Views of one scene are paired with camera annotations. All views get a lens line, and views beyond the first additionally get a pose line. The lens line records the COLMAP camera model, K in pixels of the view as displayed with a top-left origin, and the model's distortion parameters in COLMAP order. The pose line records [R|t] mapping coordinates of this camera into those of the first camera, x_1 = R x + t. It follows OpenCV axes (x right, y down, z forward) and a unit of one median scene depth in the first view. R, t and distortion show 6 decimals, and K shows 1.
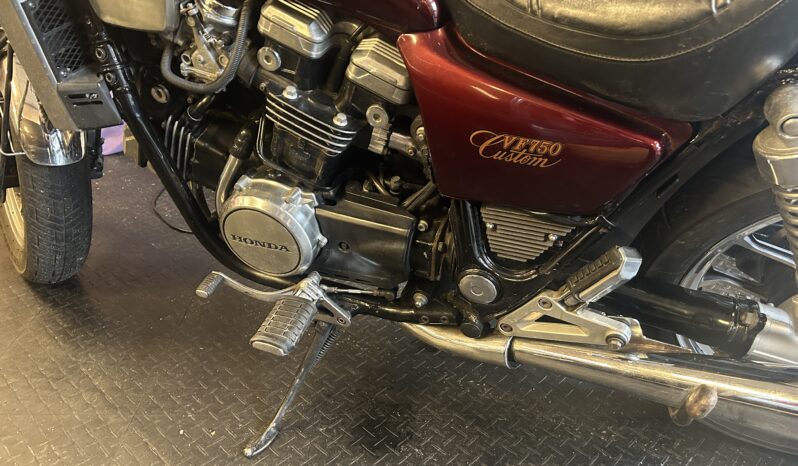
lens RADIAL K [[604.7, 0, 395.2], [0, 604.7, 237.0], [0, 0, 1]] dist [0.081028, -0.093137]
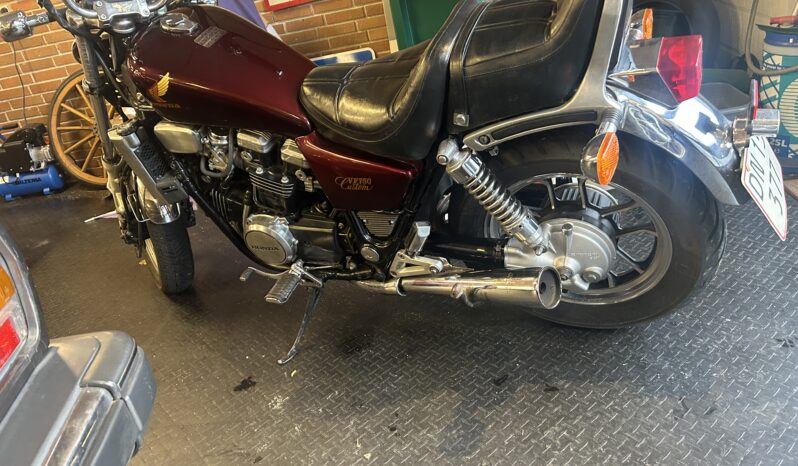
lens RADIAL K [[604.7, 0, 395.2], [0, 604.7, 237.0], [0, 0, 1]] dist [0.081028, -0.093137]
pose [[0.968726, -0.151991, -0.196134, 0.560193], [0.151245, 0.988316, -0.018863, 0.075184], [0.196709, -0.011392, 0.980396, -0.787957]]
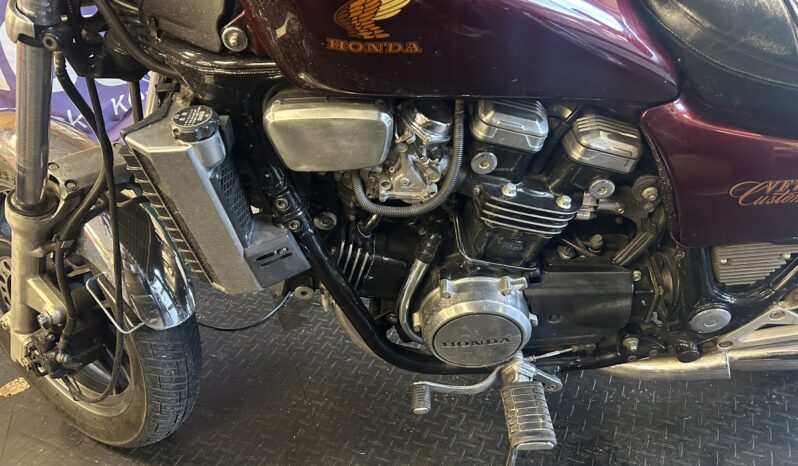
lens RADIAL K [[604.7, 0, 395.2], [0, 604.7, 237.0], [0, 0, 1]] dist [0.081028, -0.093137]
pose [[0.932982, -0.292603, 0.209591, -0.507442], [0.283532, 0.956196, 0.072788, -0.260310], [-0.221708, -0.008484, 0.975076, 0.104867]]
